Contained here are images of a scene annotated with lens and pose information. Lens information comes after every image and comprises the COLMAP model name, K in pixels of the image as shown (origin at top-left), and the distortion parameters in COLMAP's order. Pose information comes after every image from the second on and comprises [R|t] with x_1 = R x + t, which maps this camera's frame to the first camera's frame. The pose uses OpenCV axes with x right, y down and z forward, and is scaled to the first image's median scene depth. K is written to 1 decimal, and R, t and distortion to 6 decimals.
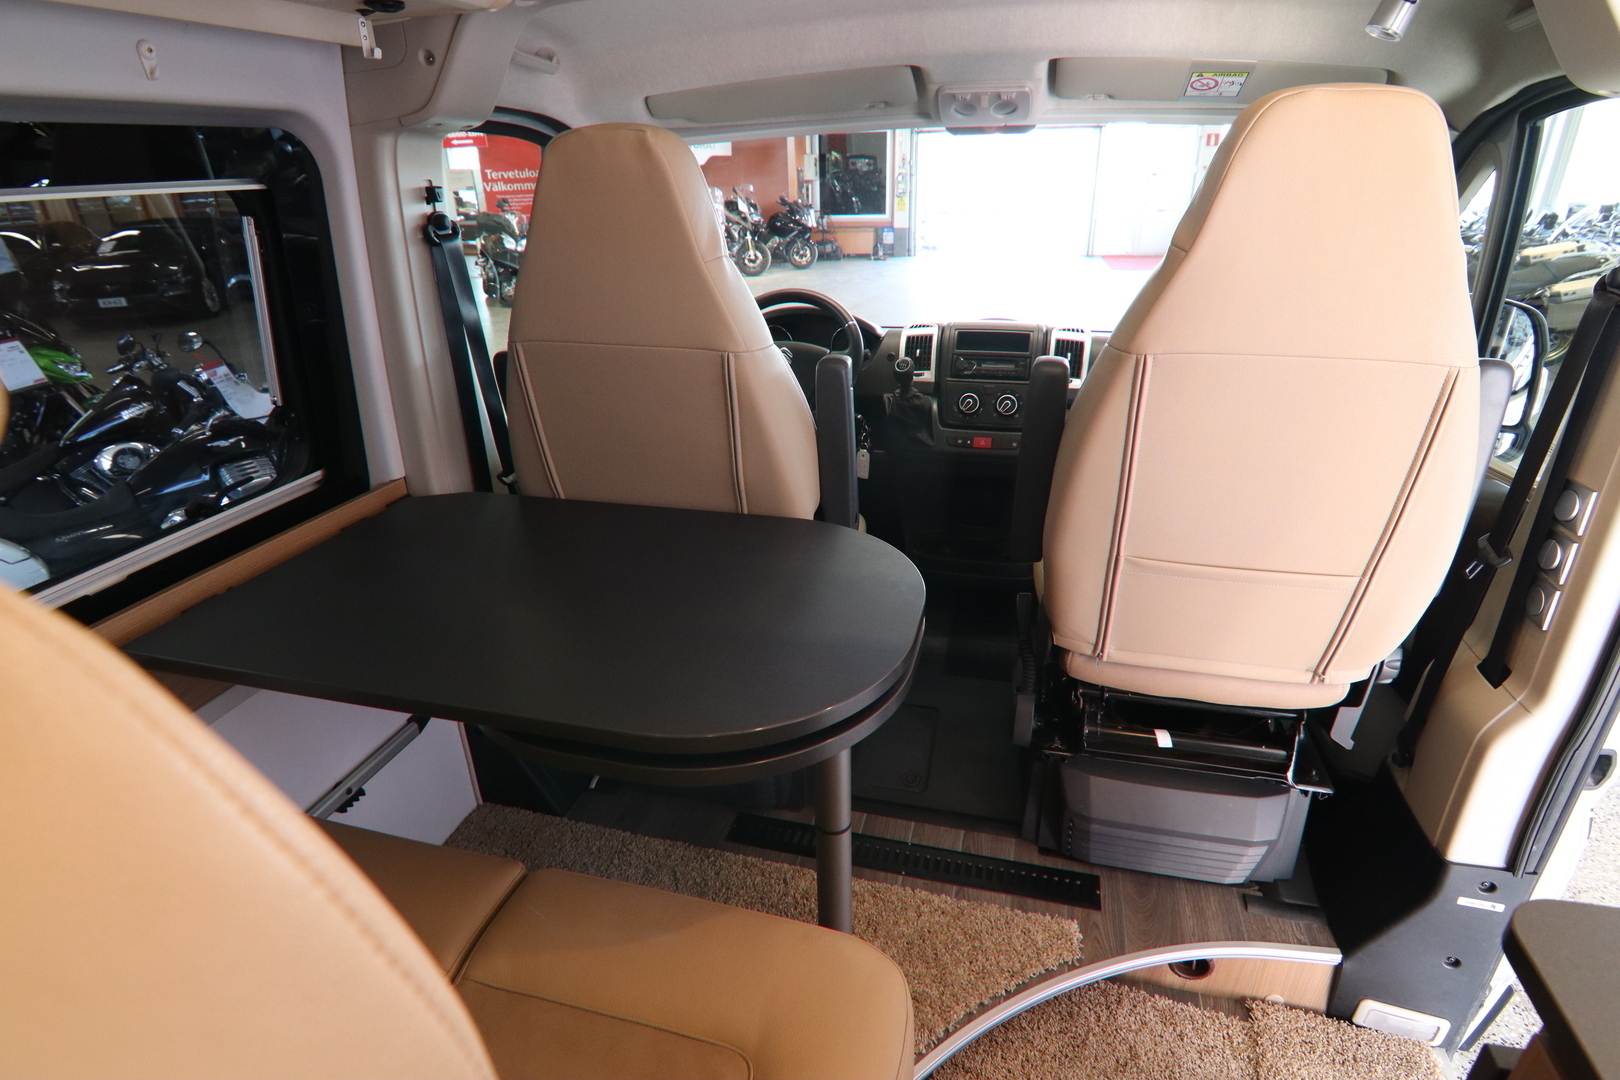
lens RADIAL K [[838.6, 0, 809.4], [0, 838.6, 549.2], [0, 0, 1]] dist [-0.003374, -0.011171]
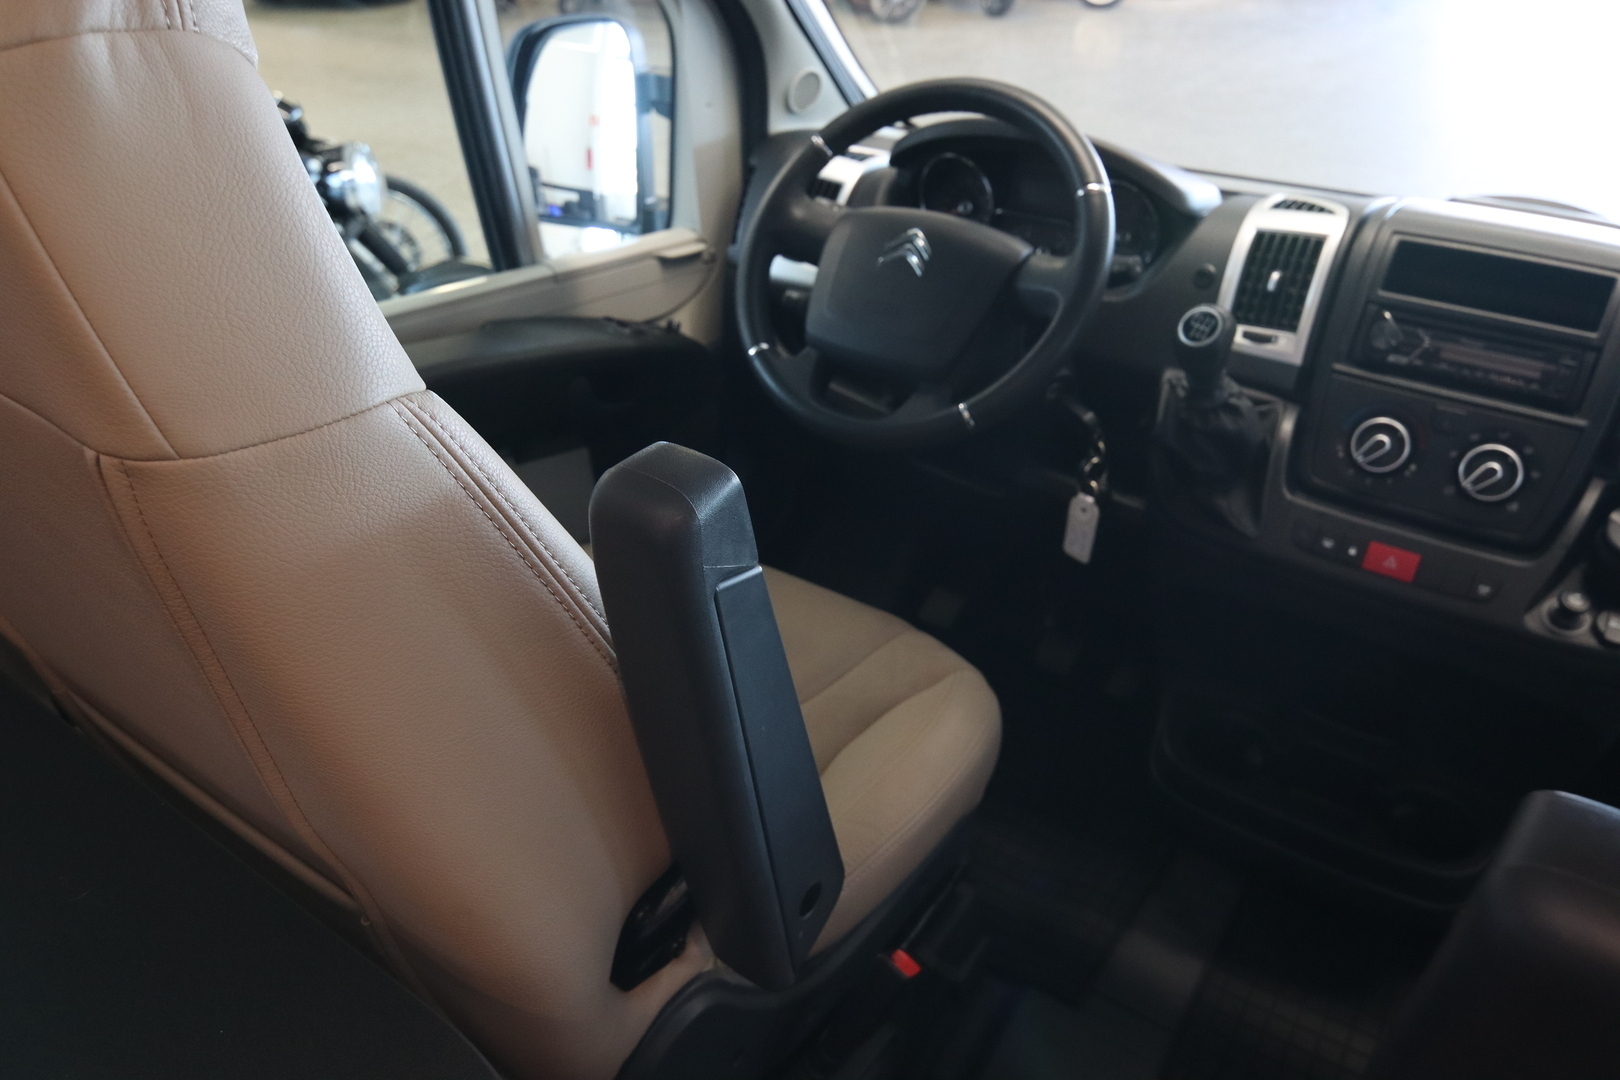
lens RADIAL K [[1178.5, 0, 819.3], [0, 1178.5, 537.8], [0, 0, 1]] dist [0.003875, -0.018076]
pose [[0.936541, 0.204984, -0.284380, 0.115792], [-0.166984, 0.974135, 0.152242, -0.172250], [0.308231, -0.095094, 0.946547, 0.432220]]
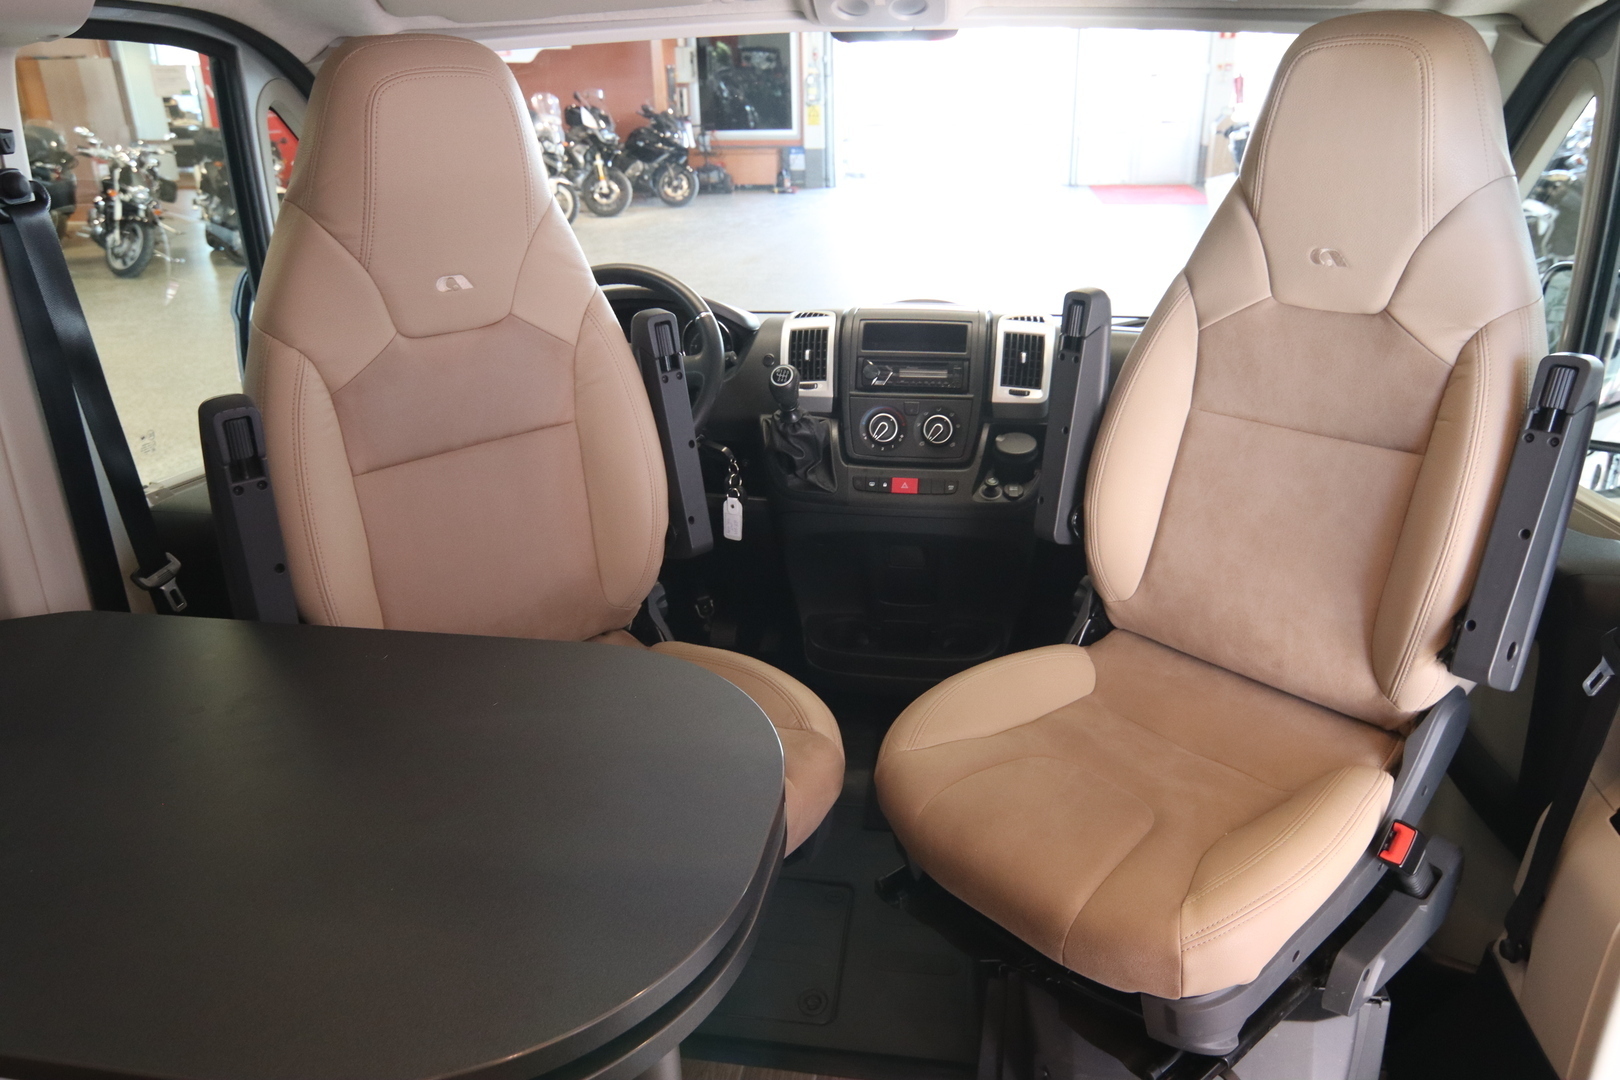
lens RADIAL K [[1178.5, 0, 813.6], [0, 1178.5, 546.9], [0, 0, 1]] dist [0.003875, -0.018076]
pose [[0.995384, -0.031950, 0.090493, 0.044457], [0.035293, 0.998743, -0.035588, -0.045673], [-0.089242, 0.038617, 0.995261, 0.056308]]
